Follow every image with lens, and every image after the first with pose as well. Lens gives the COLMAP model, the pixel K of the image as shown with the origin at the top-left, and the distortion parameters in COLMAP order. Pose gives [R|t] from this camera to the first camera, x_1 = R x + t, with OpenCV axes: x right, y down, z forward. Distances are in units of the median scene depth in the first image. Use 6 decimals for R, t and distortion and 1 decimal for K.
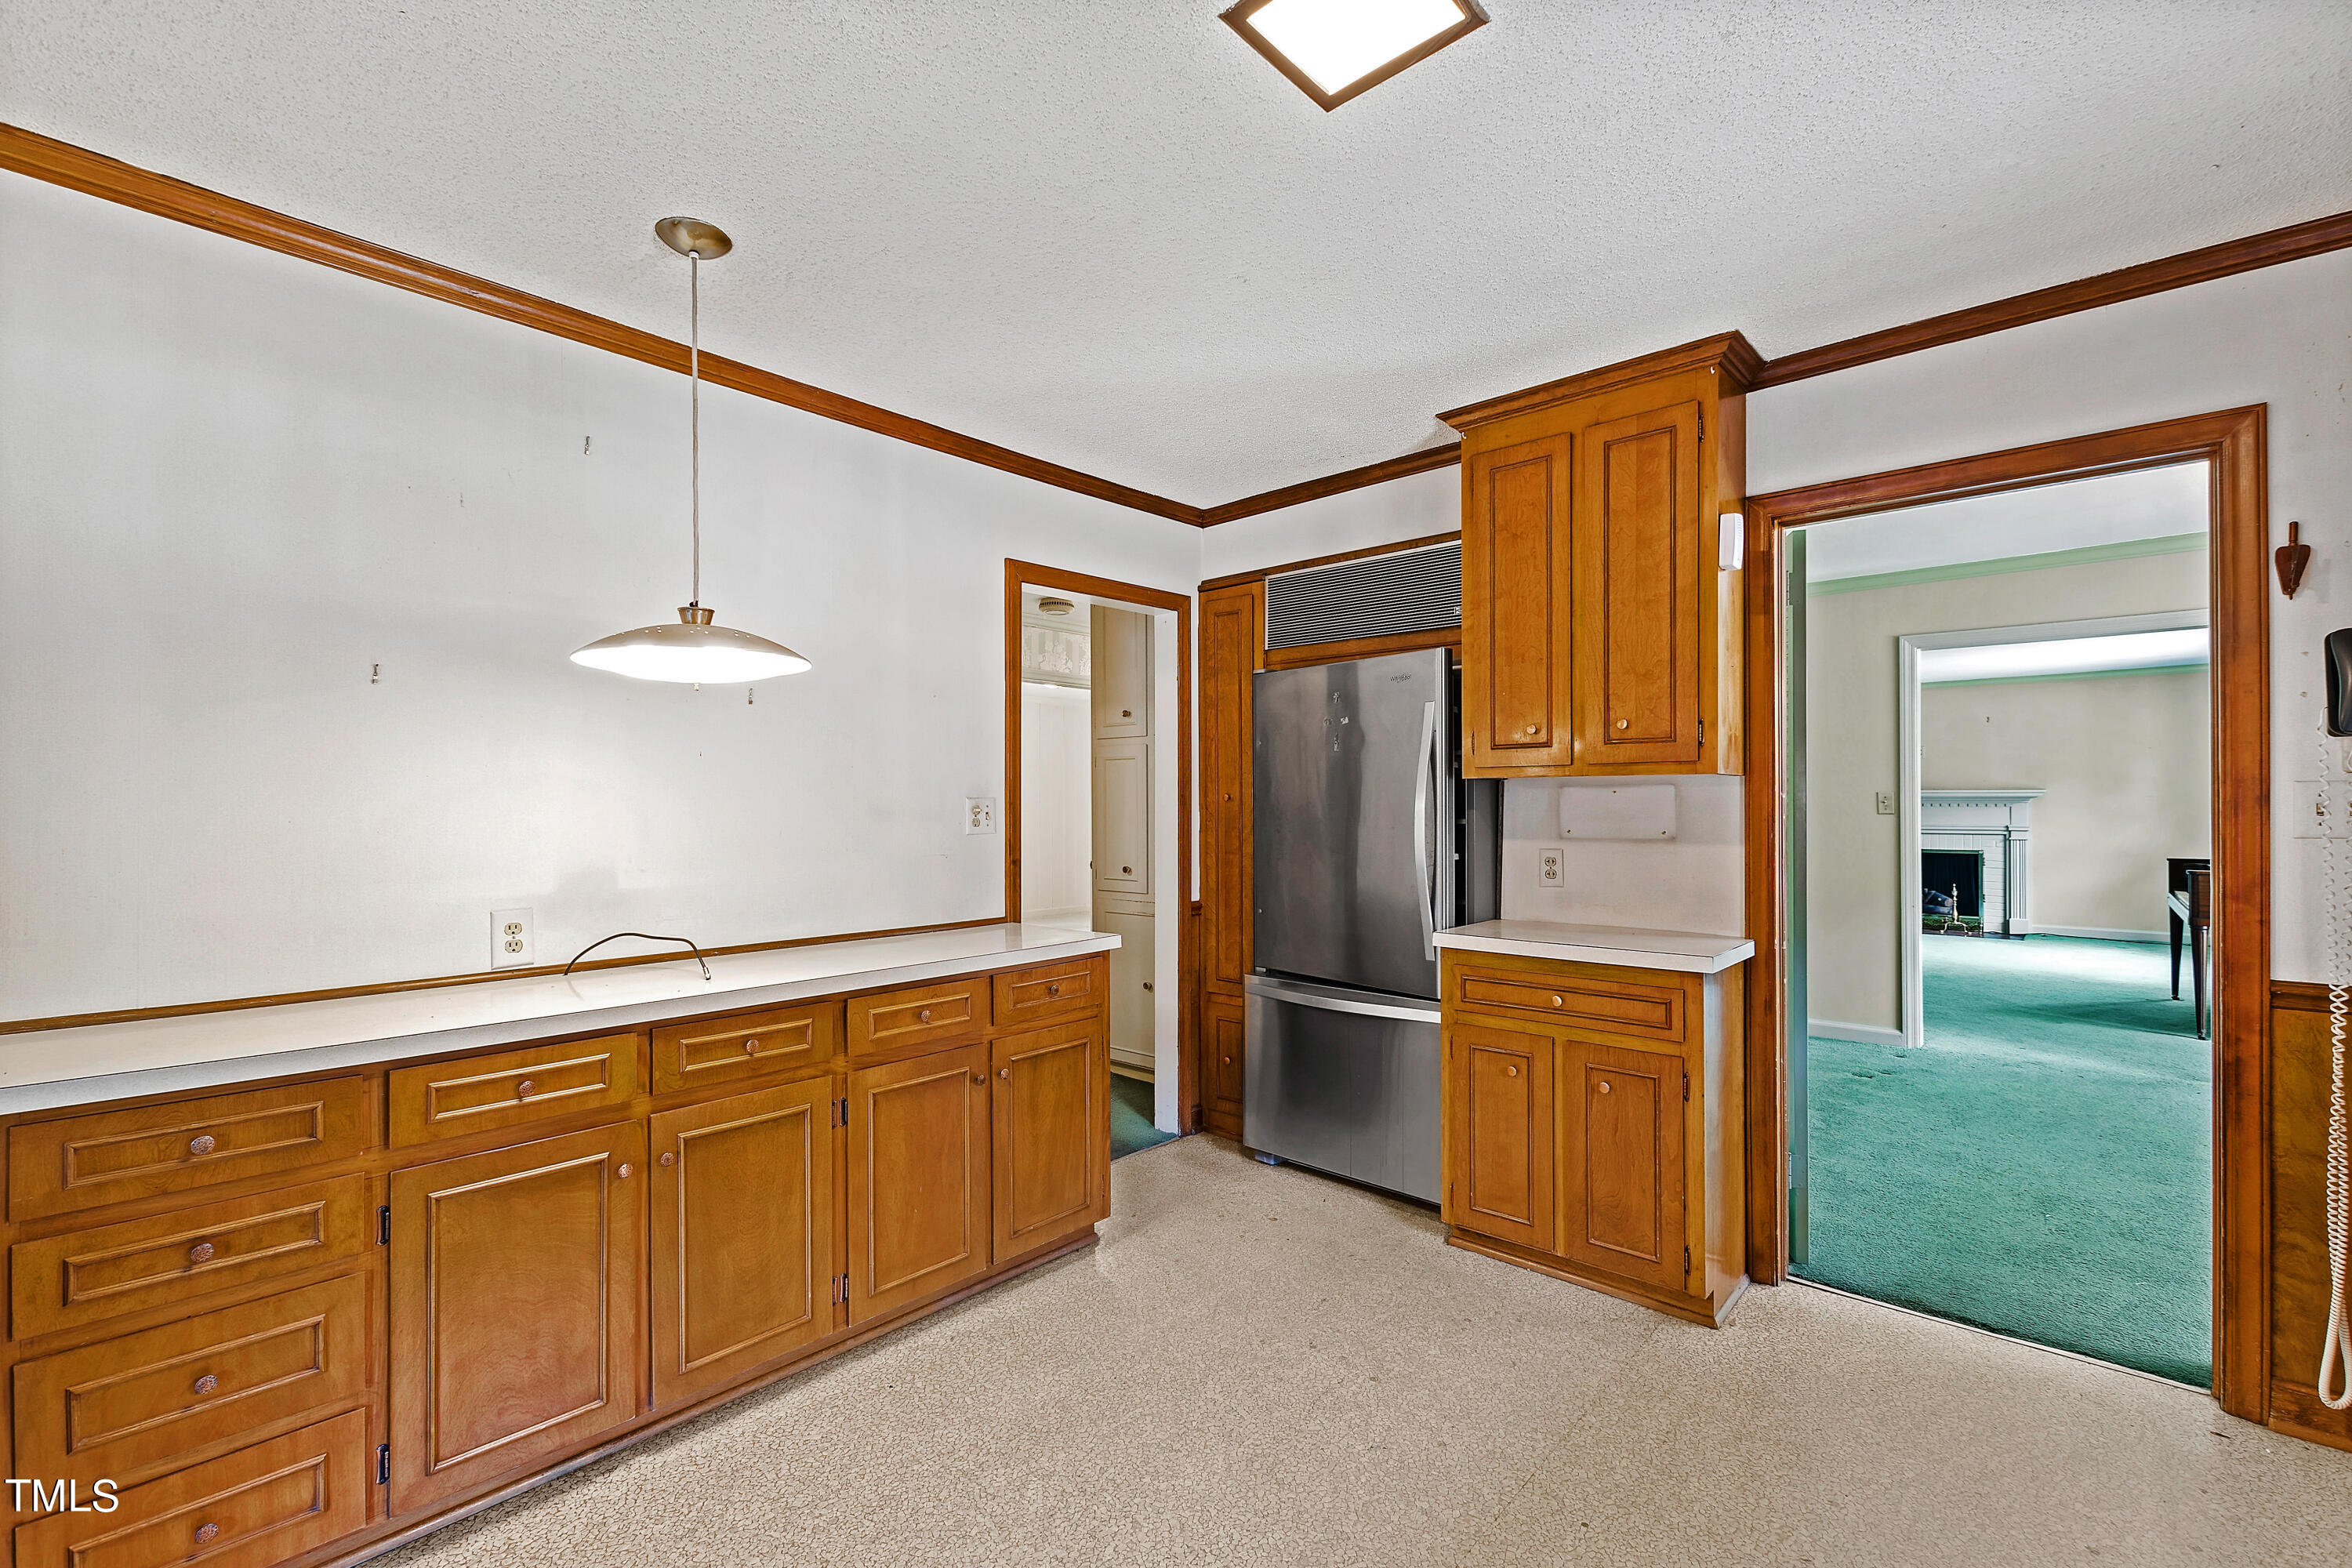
lens RADIAL K [[1016.5, 0, 1159.9], [0, 1016.5, 796.1], [0, 0, 1]] dist [-0.002787, -0.000255]
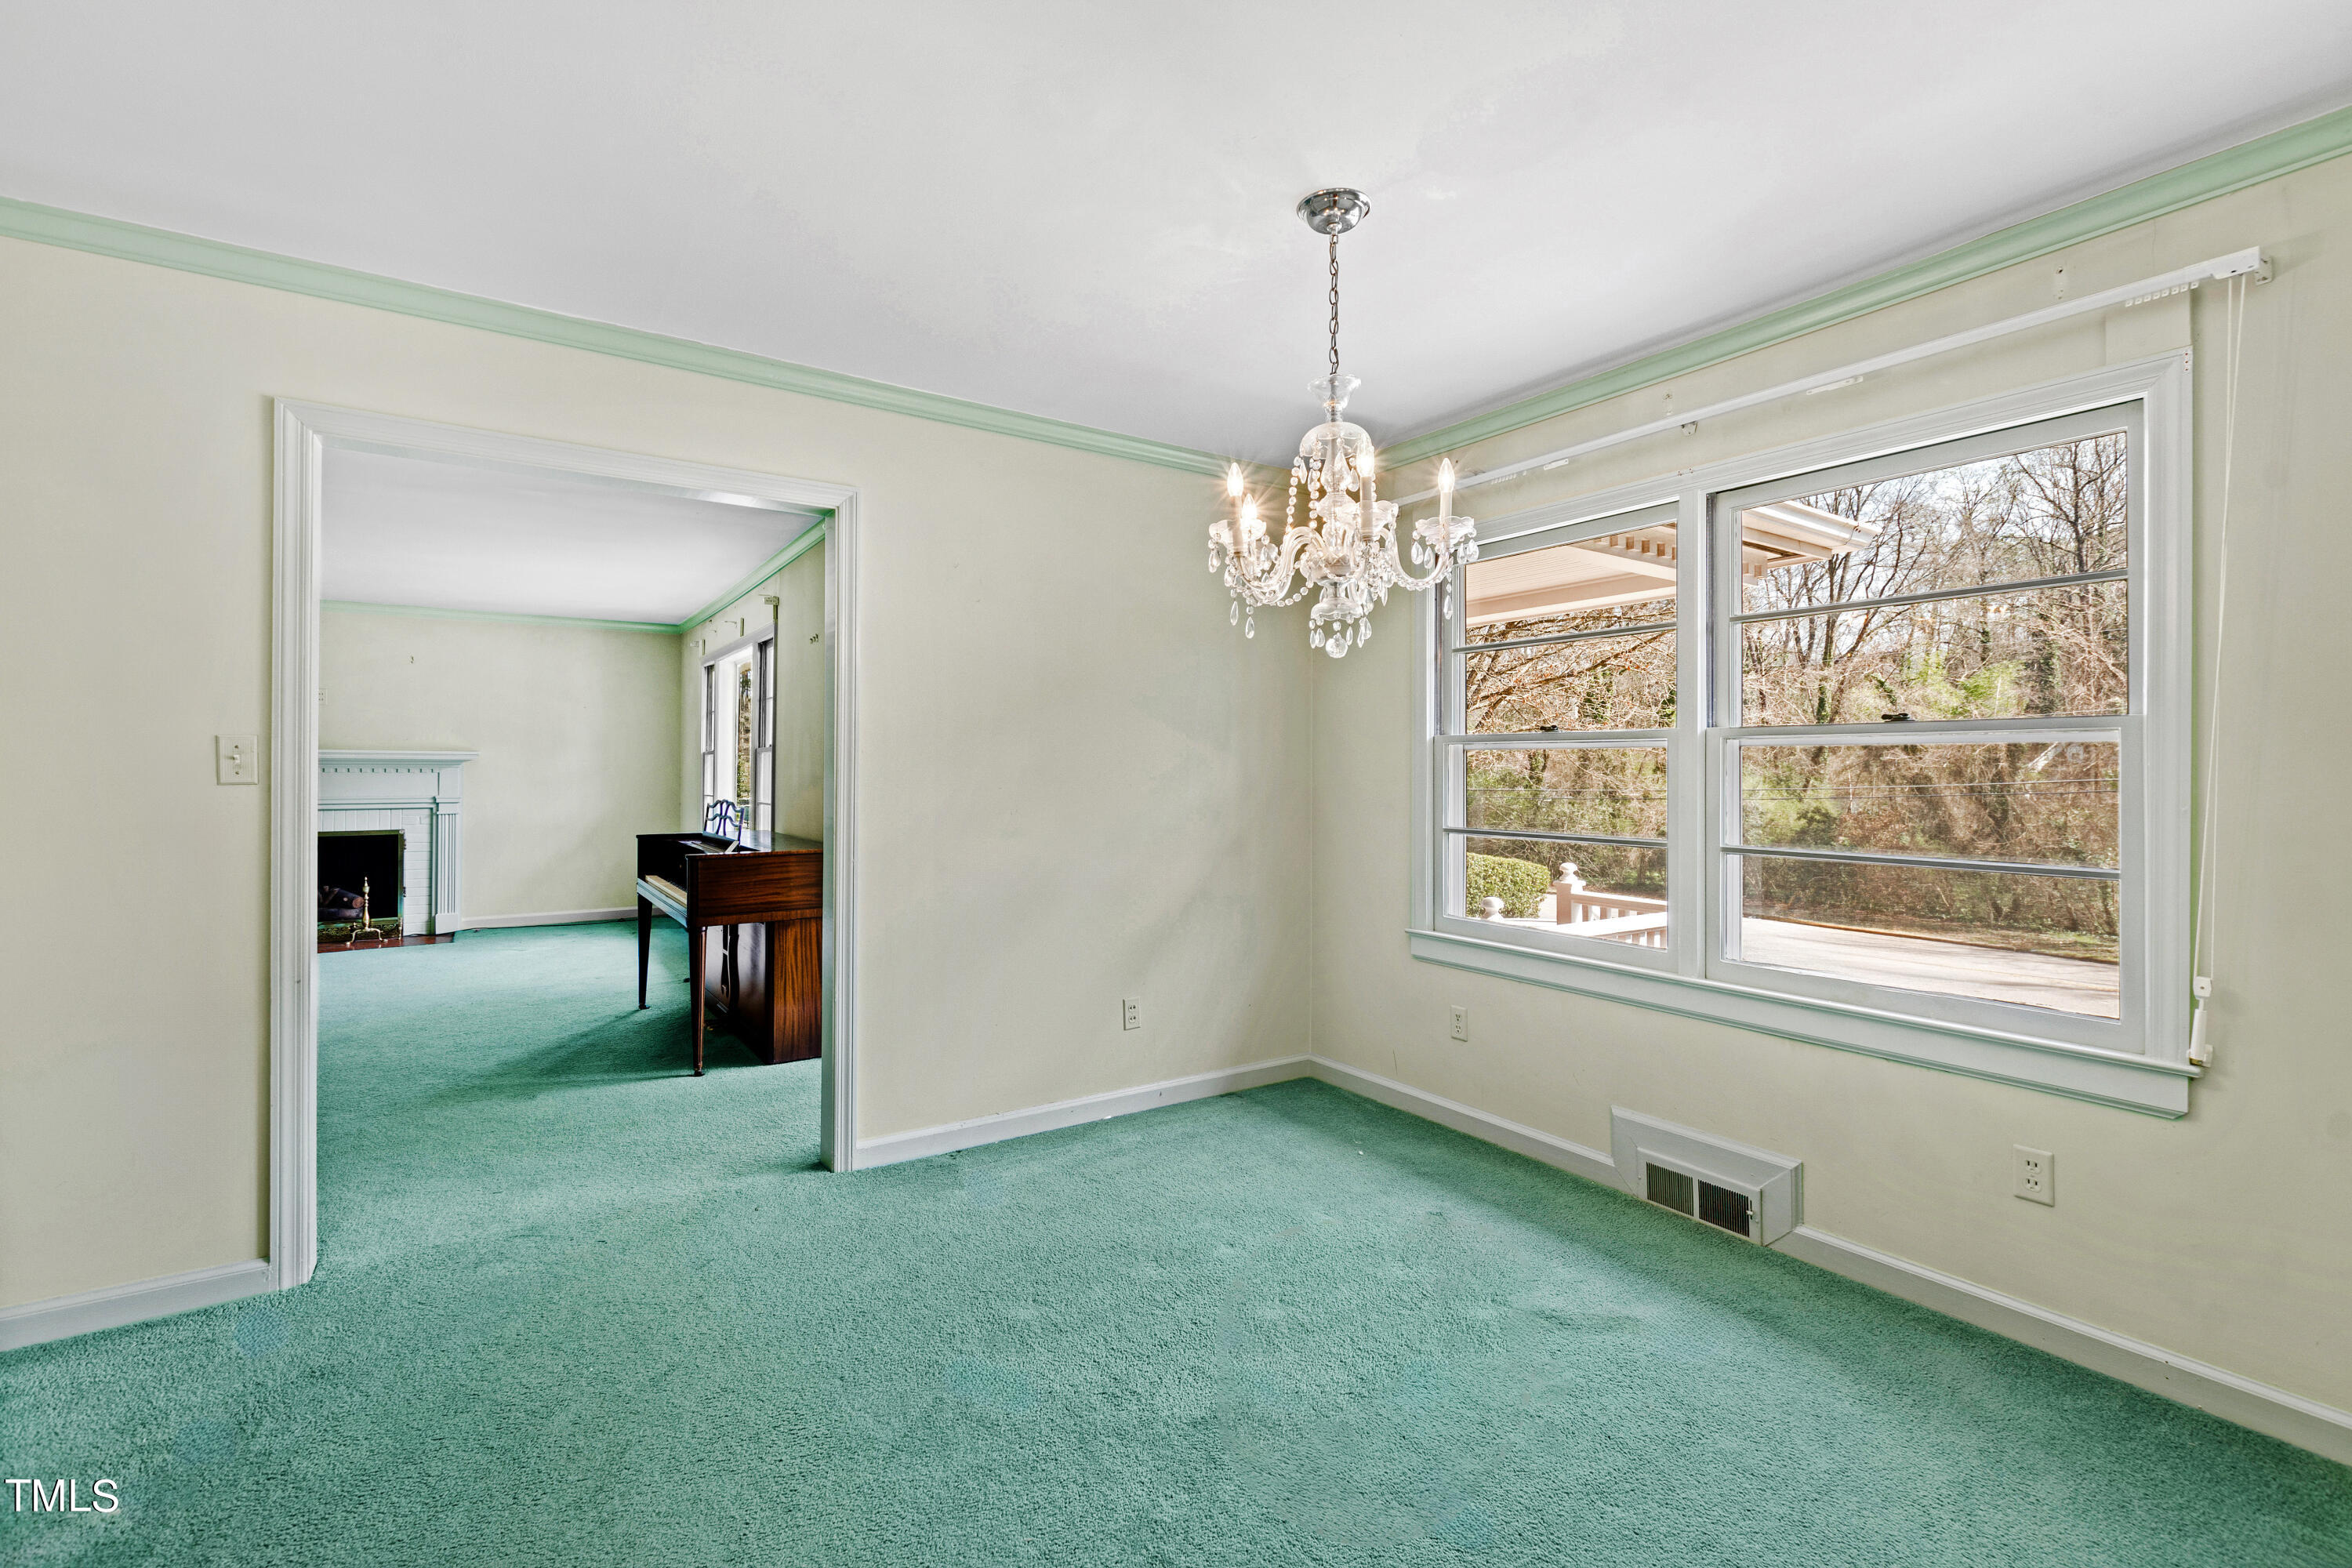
lens RADIAL K [[1018.3, 0, 1154.1], [0, 1018.3, 769.7], [0, 0, 1]] dist [0.001873, -0.000129]
pose [[0.239210, 0.004667, 0.970957, 0.206530], [-0.009342, 0.999953, -0.002505, 0.005276], [-0.970923, -0.008471, 0.239242, 0.275282]]
